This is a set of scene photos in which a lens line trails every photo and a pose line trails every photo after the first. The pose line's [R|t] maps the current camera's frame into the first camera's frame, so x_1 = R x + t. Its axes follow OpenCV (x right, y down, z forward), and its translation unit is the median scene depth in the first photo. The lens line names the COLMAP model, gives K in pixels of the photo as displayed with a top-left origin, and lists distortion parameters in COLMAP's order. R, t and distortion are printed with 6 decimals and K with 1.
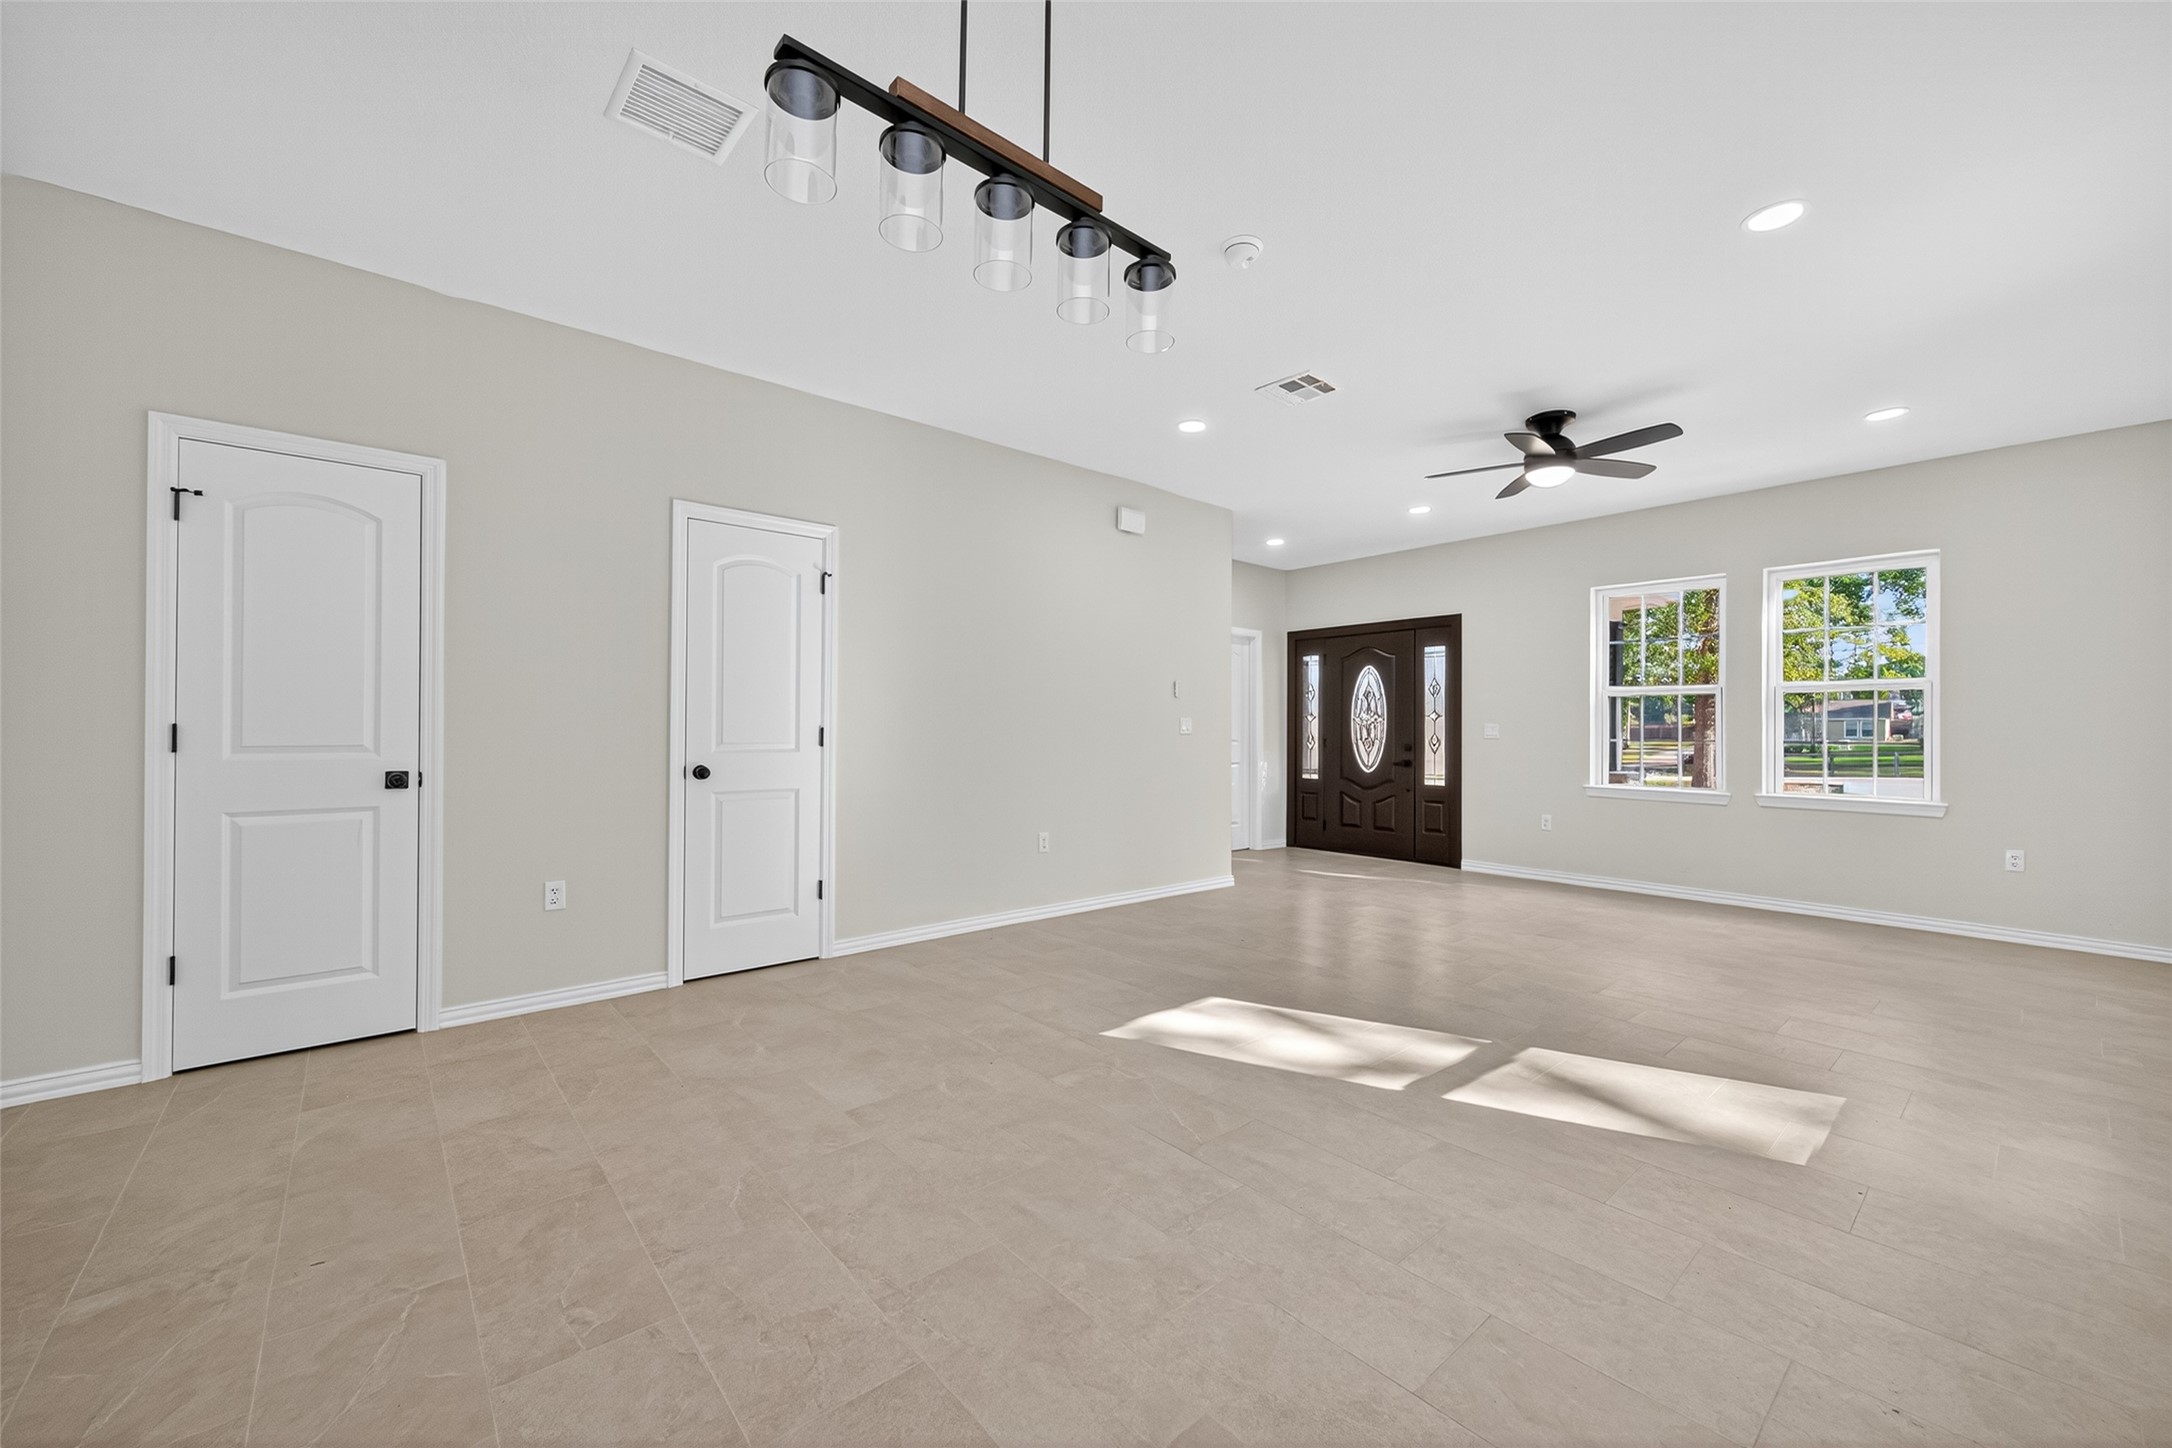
lens RADIAL K [[854.0, 0, 1132.9], [0, 854.0, 719.8], [0, 0, 1]] dist [0.003282, 0.000447]
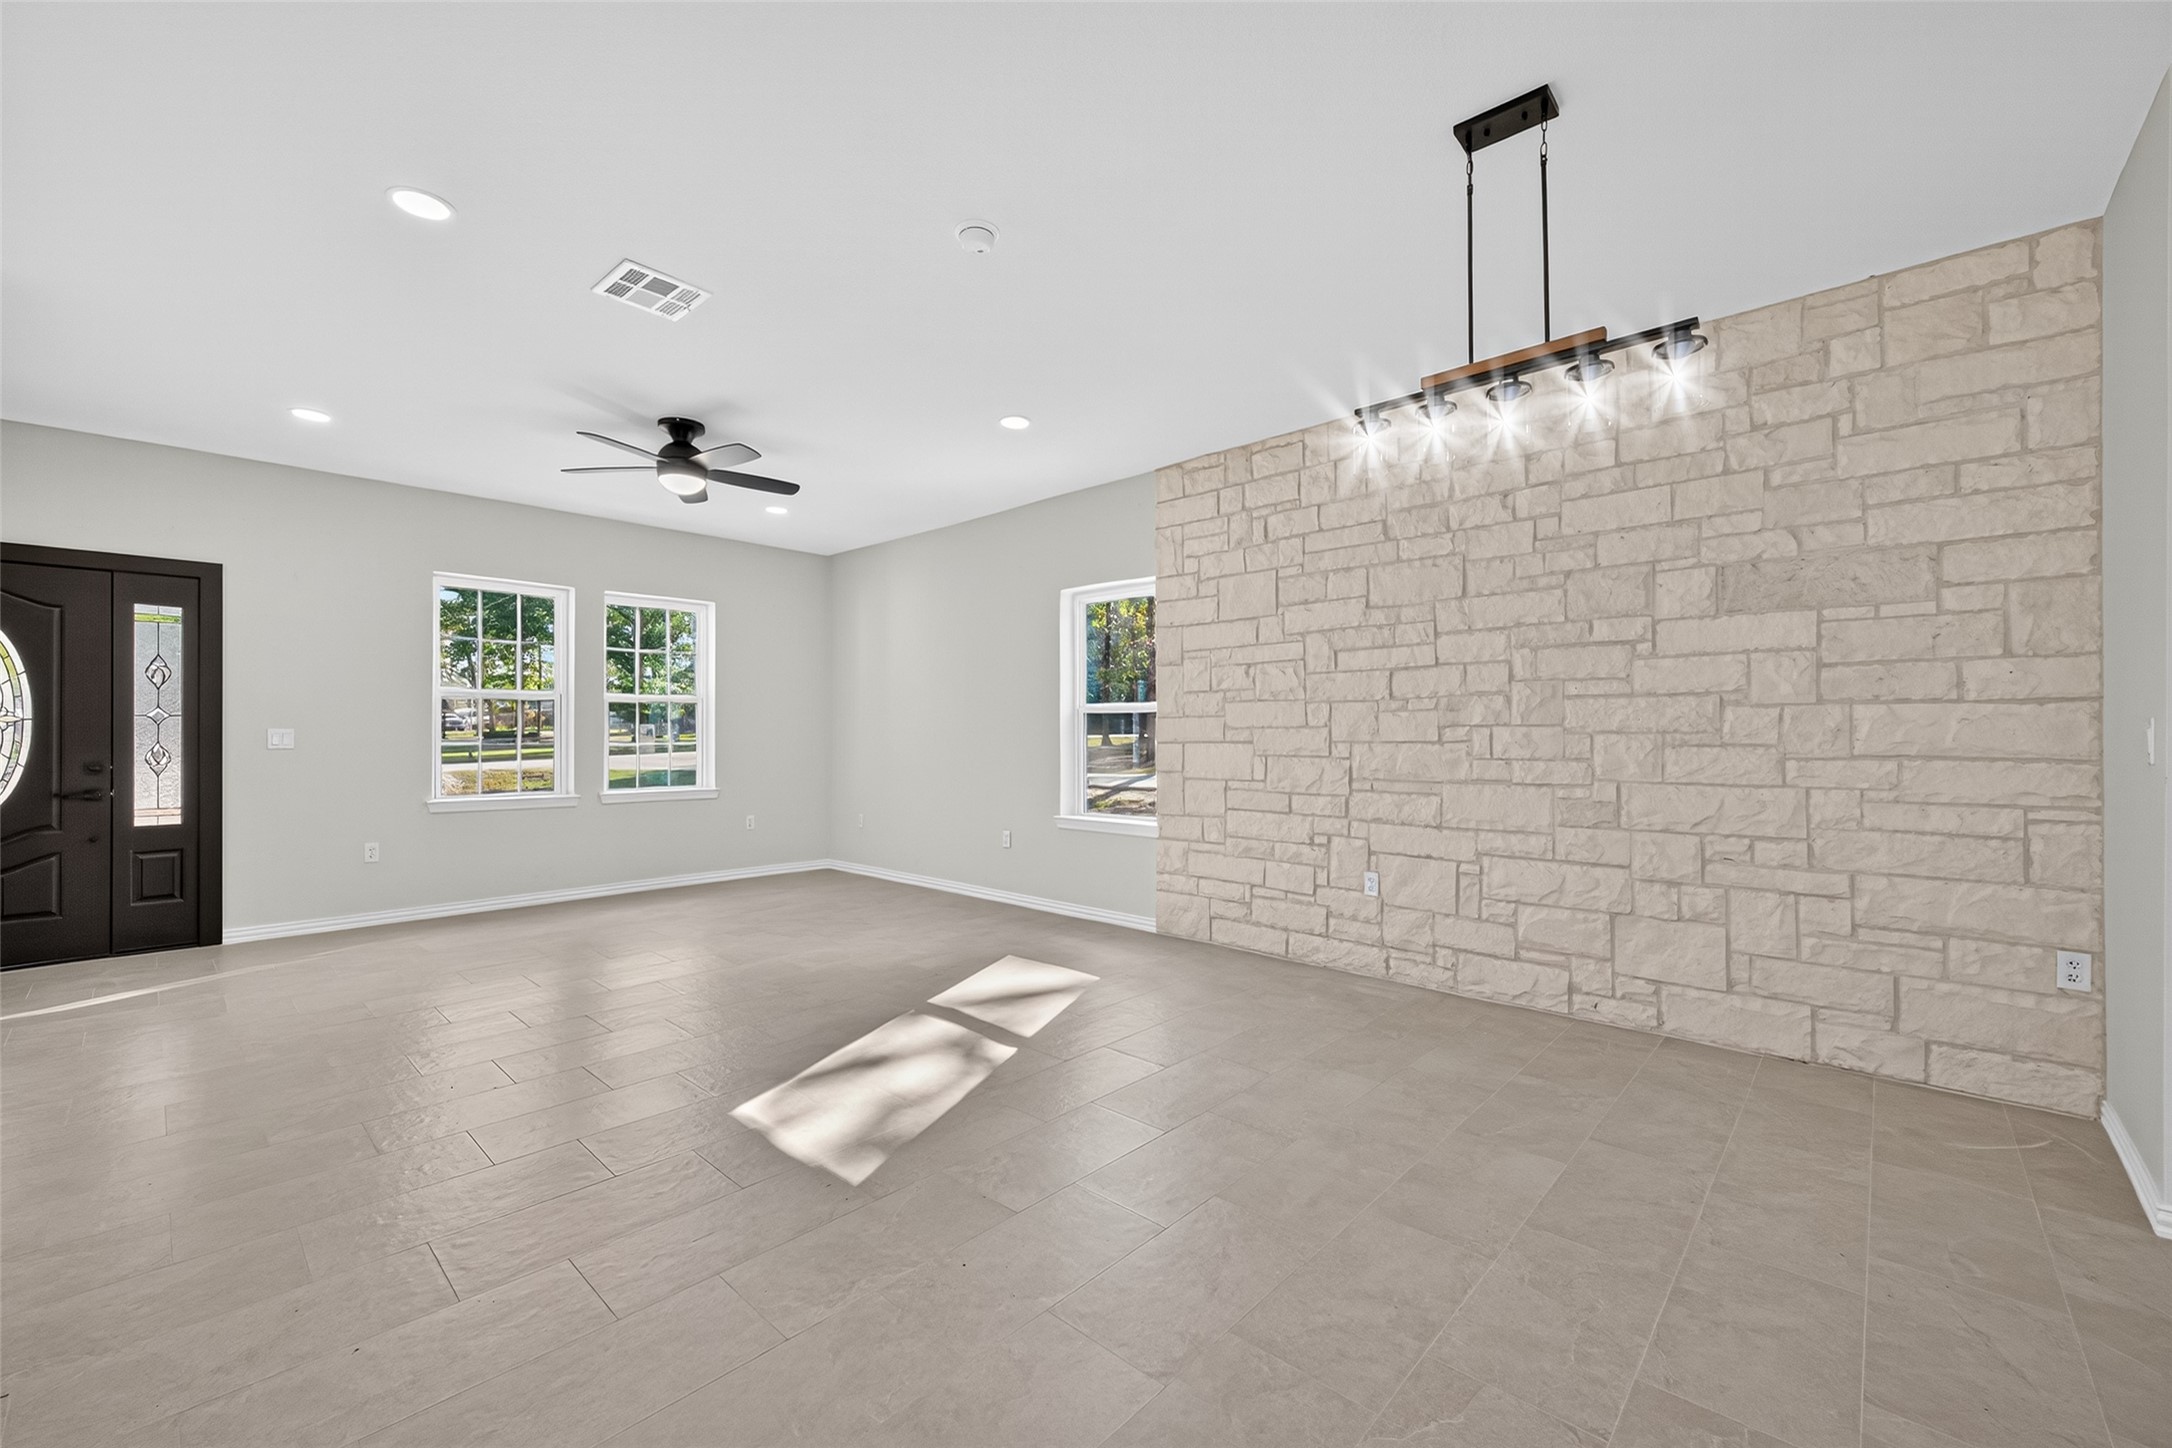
lens RADIAL K [[873.6, 0, 1040.5], [0, 873.6, 727.1], [0, 0, 1]] dist [-0.008607, -0.000012]
pose [[-0.058890, 0.003945, 0.998257, -0.486724], [-0.009367, 0.999946, -0.004504, 0.001460], [-0.998221, -0.009616, -0.058850, 0.579780]]
